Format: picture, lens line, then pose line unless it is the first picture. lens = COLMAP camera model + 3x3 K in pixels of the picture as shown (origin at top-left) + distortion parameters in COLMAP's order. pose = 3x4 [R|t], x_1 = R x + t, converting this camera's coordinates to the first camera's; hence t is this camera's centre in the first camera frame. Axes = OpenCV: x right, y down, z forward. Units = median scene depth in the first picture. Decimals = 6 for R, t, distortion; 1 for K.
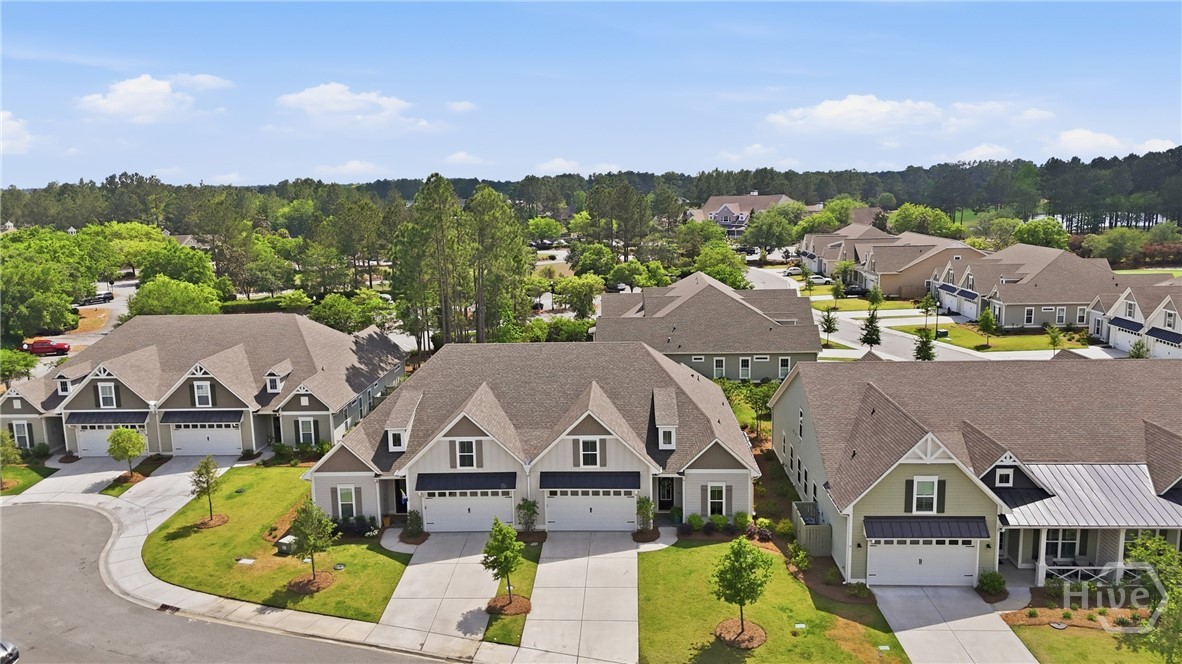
lens RADIAL K [[859.2, 0, 591.0], [0, 859.2, 332.0], [0, 0, 1]] dist [0.064570, -0.057879]
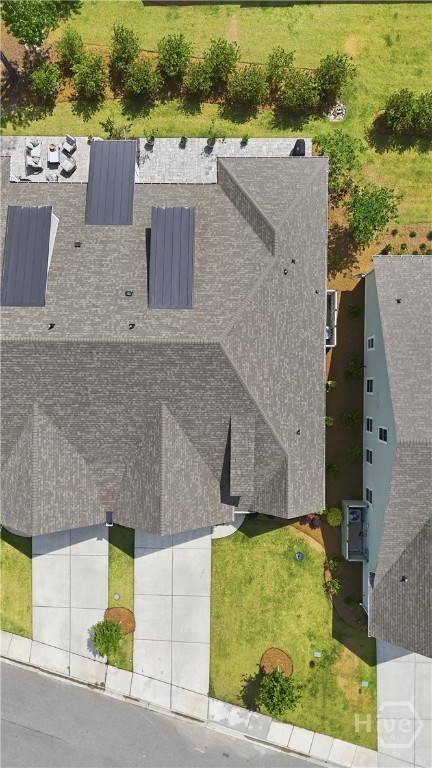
lens RADIAL K [[558.3, 0, 216.0], [0, 558.3, 384.0], [0, 0, 1]] dist [0.064570, -0.057879]
pose [[0.999387, -0.034510, 0.005947, 0.060434], [0.000109, 0.172900, 0.984939, -0.560300], [-0.035019, -0.984335, 0.172797, 1.029688]]
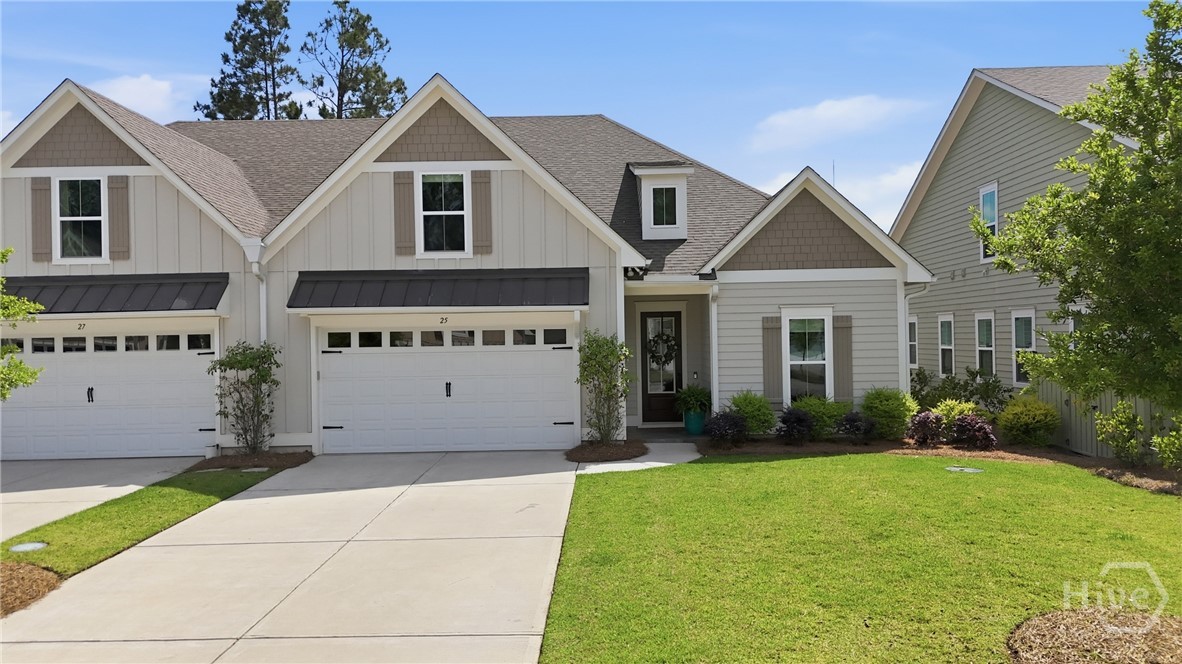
lens RADIAL K [[859.2, 0, 591.0], [0, 859.2, 332.0], [0, 0, 1]] dist [0.064570, -0.057879]
pose [[0.999479, 0.004673, 0.031944, 0.046876], [-0.000228, 0.990461, -0.137790, 0.235462], [-0.032283, 0.137711, 0.989946, 0.662296]]
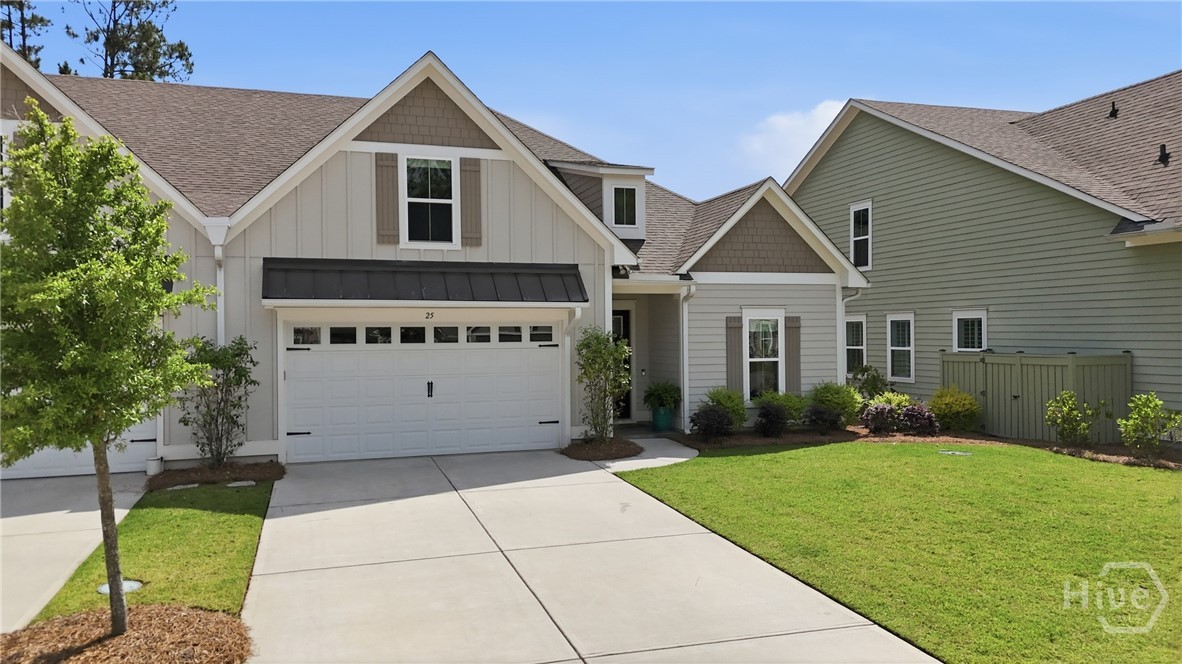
lens RADIAL K [[859.2, 0, 591.0], [0, 859.2, 332.0], [0, 0, 1]] dist [0.064570, -0.057879]
pose [[0.936895, 0.012942, 0.349371, -0.057396], [0.035806, 0.990508, -0.132713, 0.234477], [-0.347772, 0.136847, 0.927538, 0.685433]]
